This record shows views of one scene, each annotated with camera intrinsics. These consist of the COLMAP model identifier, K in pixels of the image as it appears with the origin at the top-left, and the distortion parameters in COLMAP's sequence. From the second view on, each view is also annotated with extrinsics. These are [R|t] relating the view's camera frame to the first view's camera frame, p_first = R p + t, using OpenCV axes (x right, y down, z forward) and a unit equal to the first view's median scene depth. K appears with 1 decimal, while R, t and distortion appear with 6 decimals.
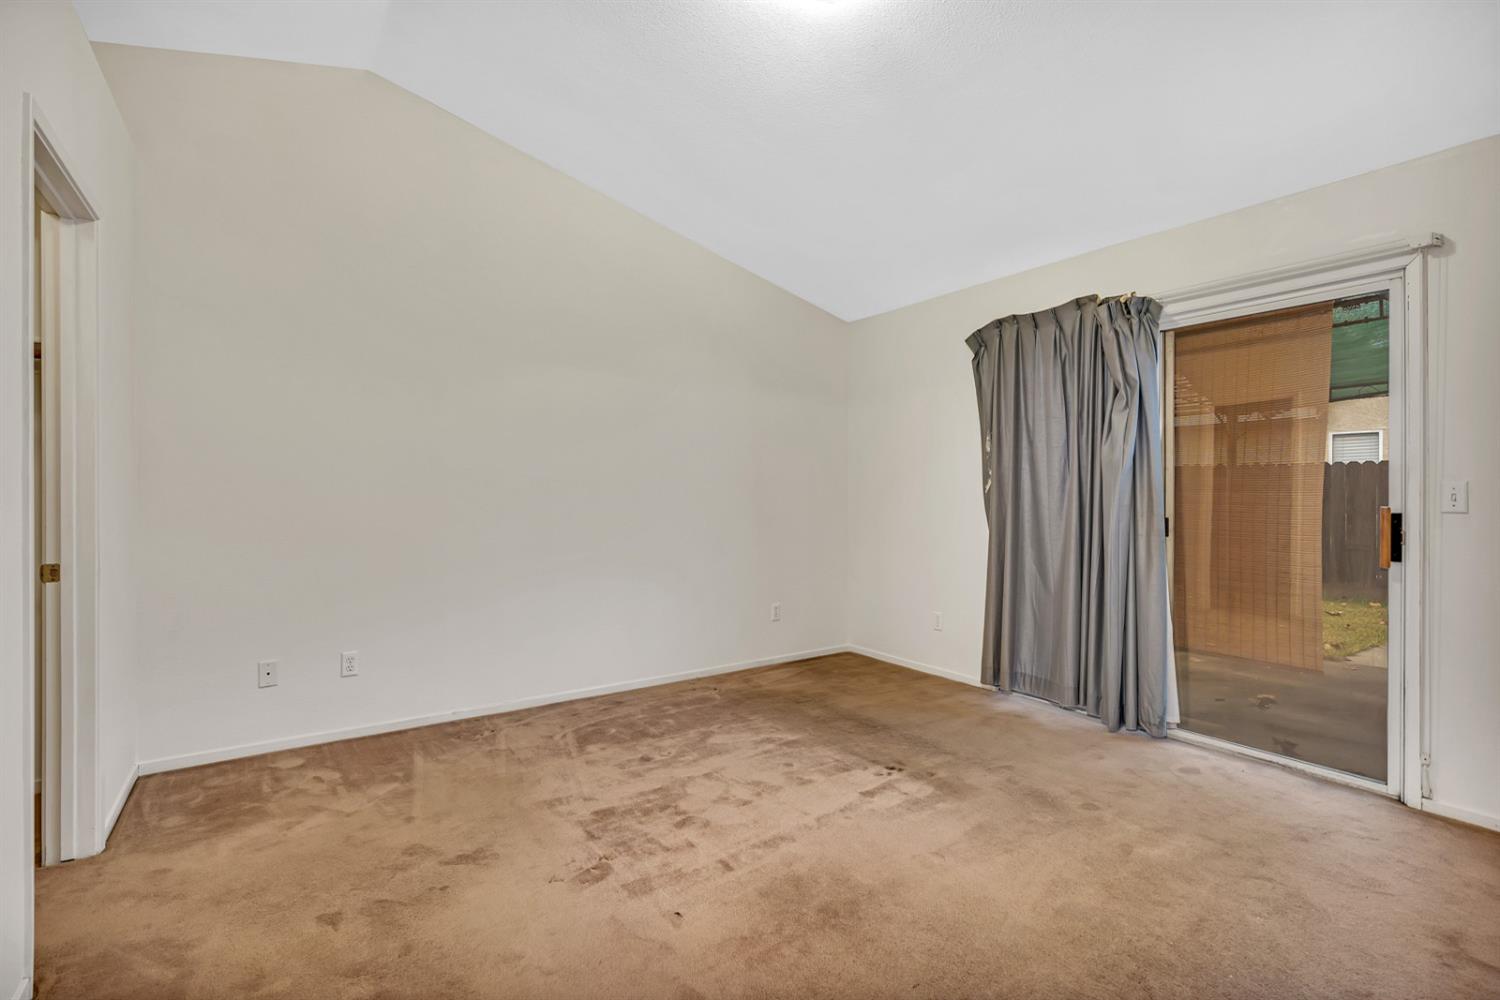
lens RADIAL K [[683.1, 0, 758.0], [0, 683.1, 497.1], [0, 0, 1]] dist [-0.009249, 0.002099]
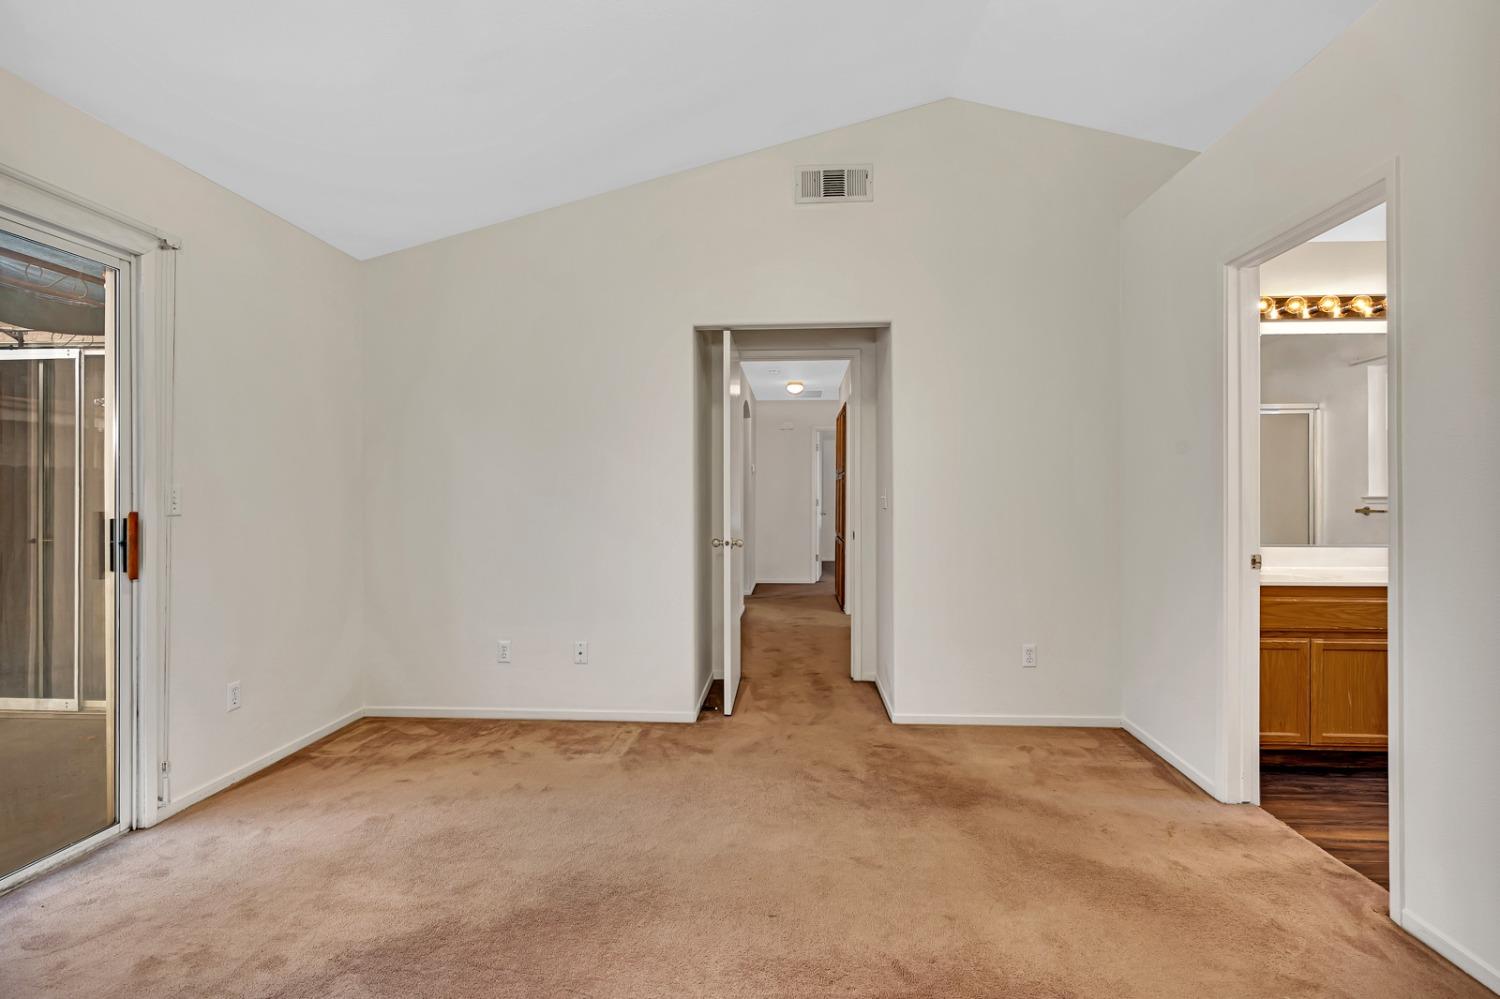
lens RADIAL K [[683.1, 0, 747.9], [0, 683.1, 498.0], [0, 0, 1]] dist [-0.009249, 0.002099]
pose [[-0.777781, 0.004668, 0.628518, -0.225171], [0.008983, 0.999953, 0.003690, 0.000637], [-0.628471, 0.008516, -0.777786, 0.937820]]
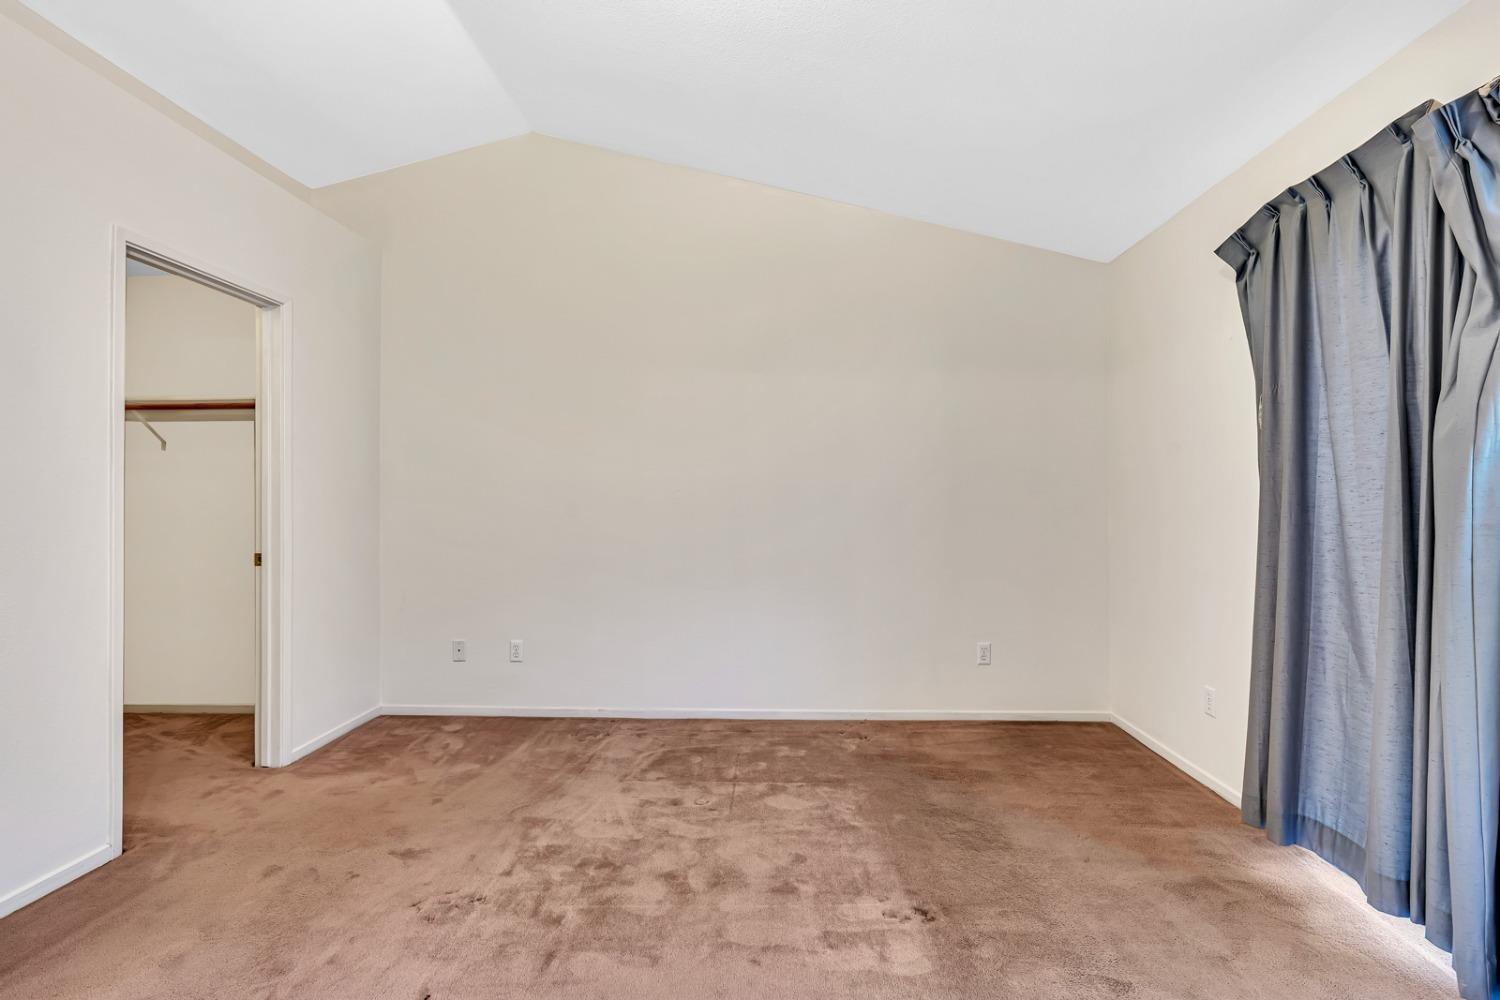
lens RADIAL K [[683.1, 0, 759.7], [0, 683.1, 499.2], [0, 0, 1]] dist [-0.009249, 0.002099]
pose [[0.798856, -0.003788, -0.601510, 0.416238], [-0.000544, 0.999975, -0.007021, -0.002875], [0.601522, 0.005936, 0.798835, 0.323720]]
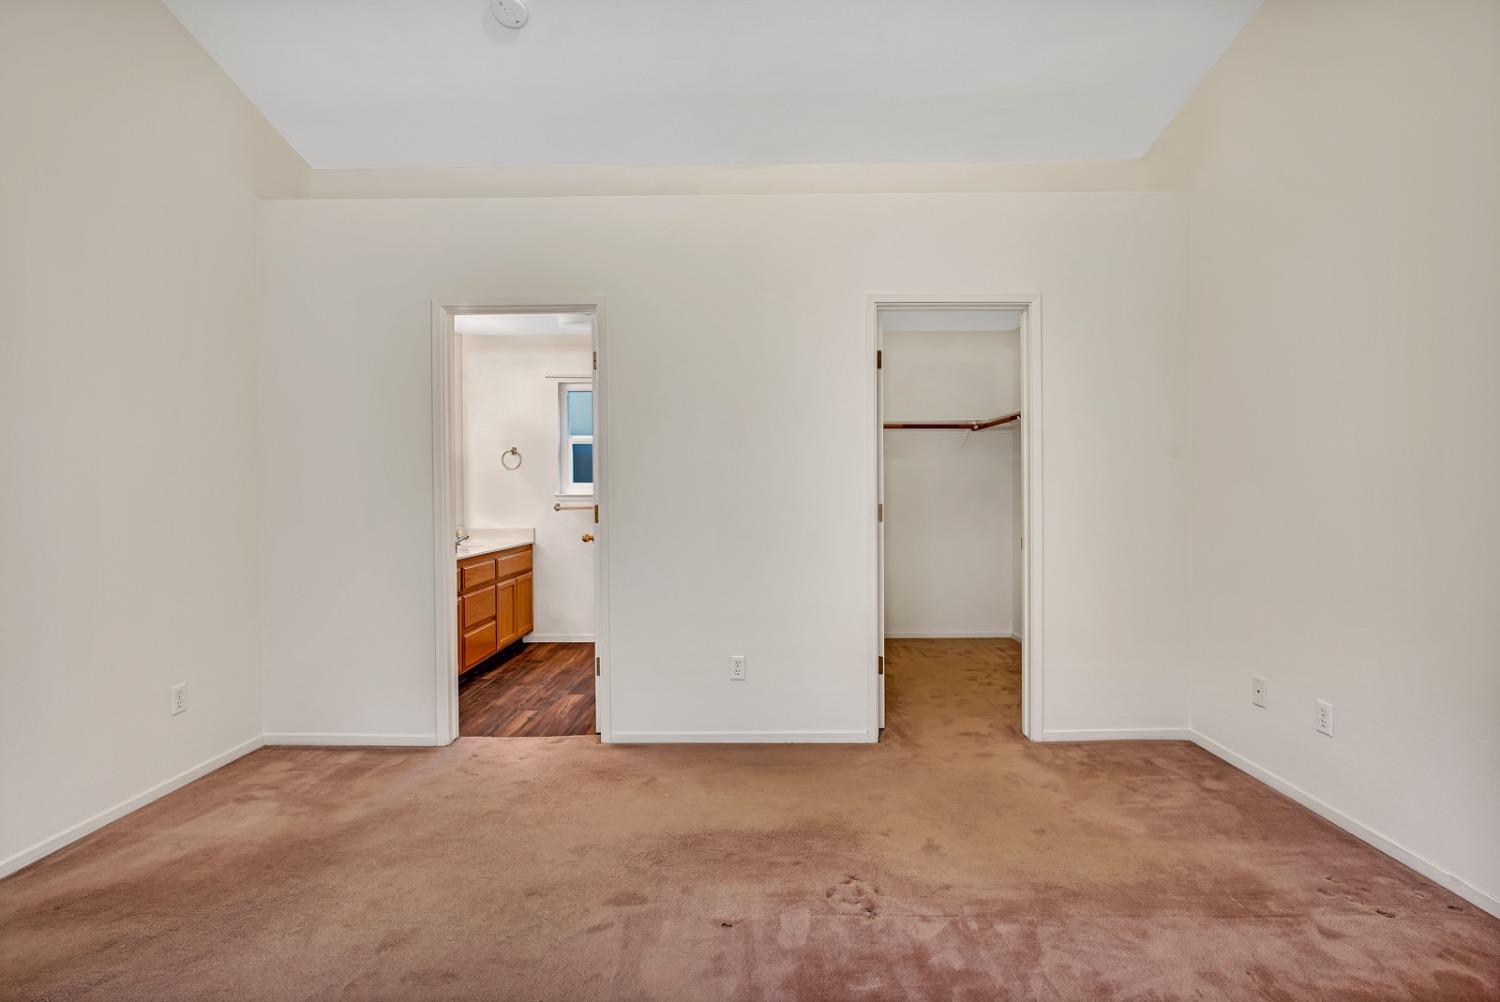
lens RADIAL K [[683.1, 0, 754.0], [0, 683.1, 504.8], [0, 0, 1]] dist [-0.009249, 0.002099]
pose [[-0.576319, 0.017022, -0.817047, 0.370033], [-0.001046, 0.999767, 0.021567, -0.006238], [0.817224, 0.013284, -0.576167, 0.903882]]
